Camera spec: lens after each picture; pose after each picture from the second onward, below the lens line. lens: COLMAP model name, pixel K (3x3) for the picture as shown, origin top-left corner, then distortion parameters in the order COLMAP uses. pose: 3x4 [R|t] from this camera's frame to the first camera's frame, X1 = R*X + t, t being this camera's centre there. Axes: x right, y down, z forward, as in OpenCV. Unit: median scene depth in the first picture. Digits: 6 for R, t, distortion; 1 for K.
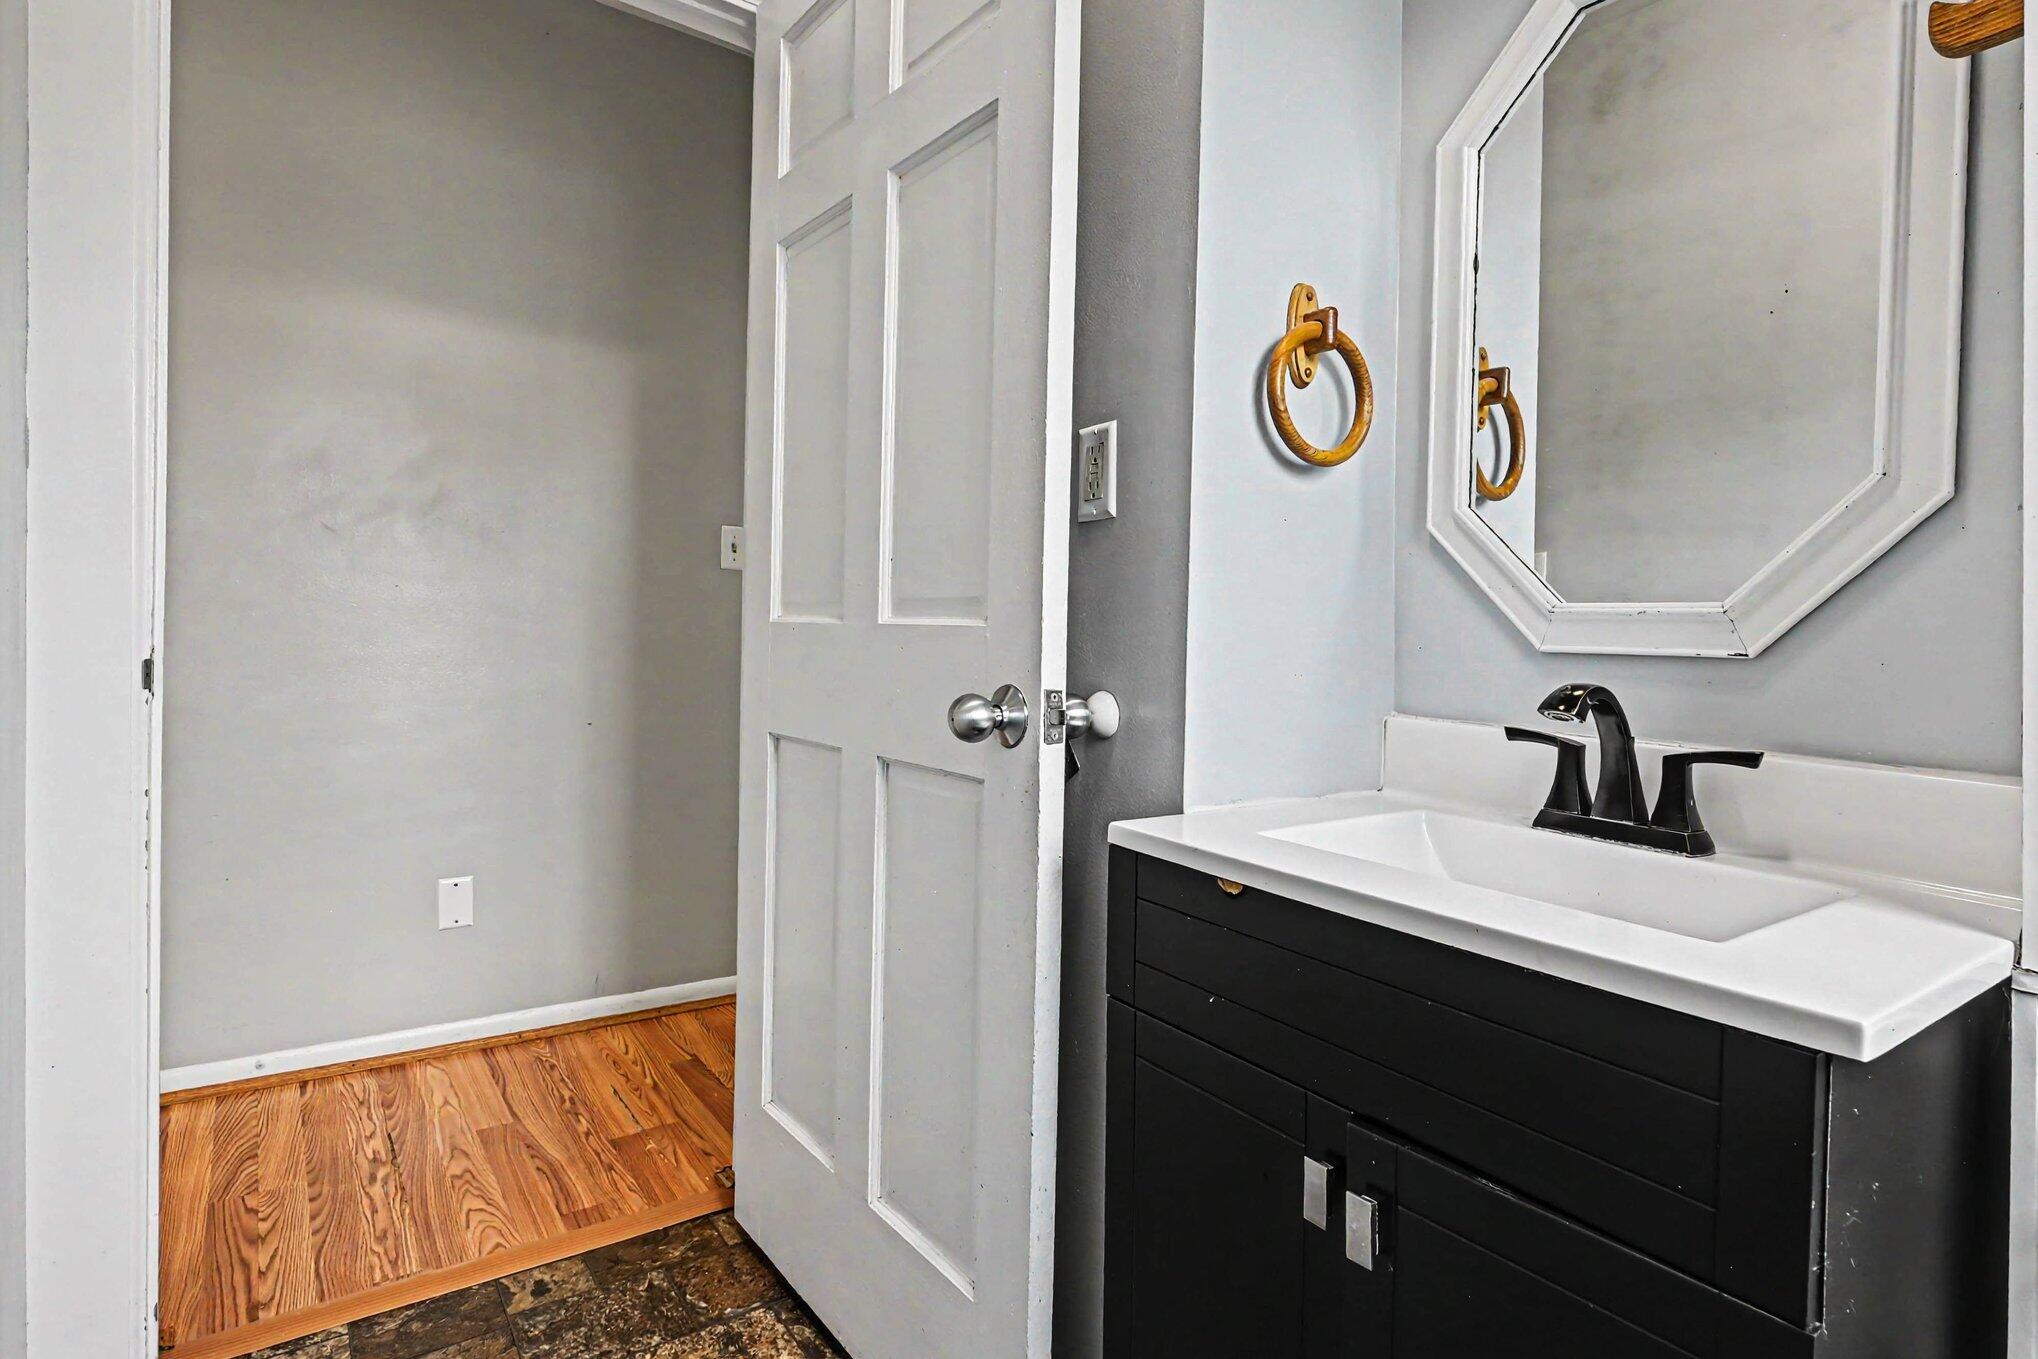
lens RADIAL K [[1008.1, 0, 1019.0], [0, 1008.1, 679.5], [0, 0, 1]] dist [0.000201, 0.000192]
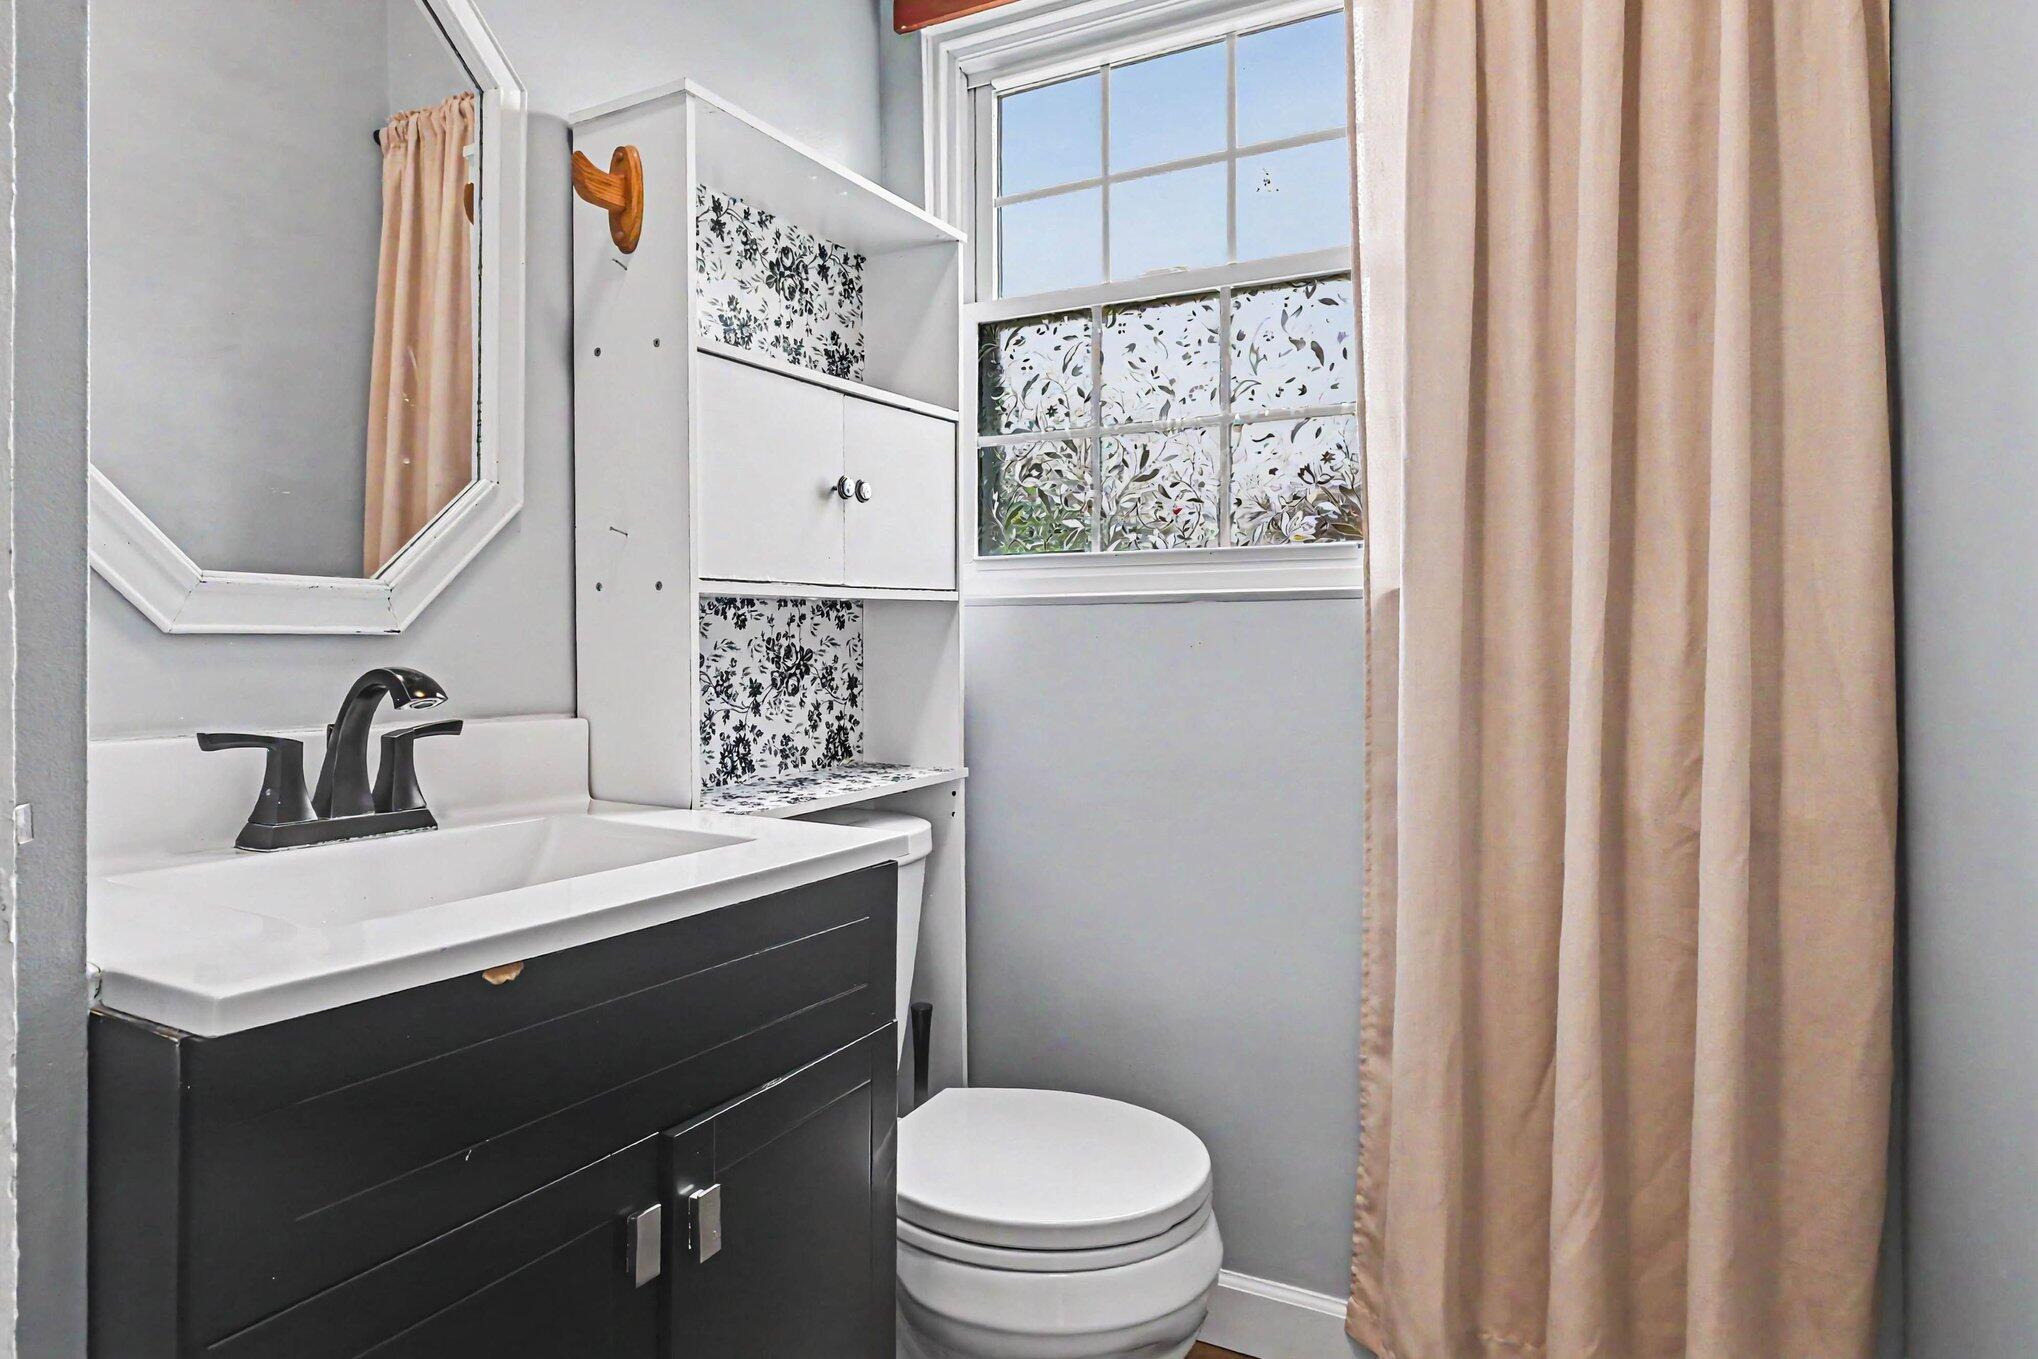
lens RADIAL K [[1194.4, 0, 1017.5], [0, 1194.4, 599.2], [0, 0, 1]] dist [0.000531, 0.000205]
pose [[-0.434179, -0.006065, 0.900806, -0.669950], [0.013349, 0.999824, 0.013166, -0.065315], [-0.900728, 0.017742, -0.434022, 0.956933]]
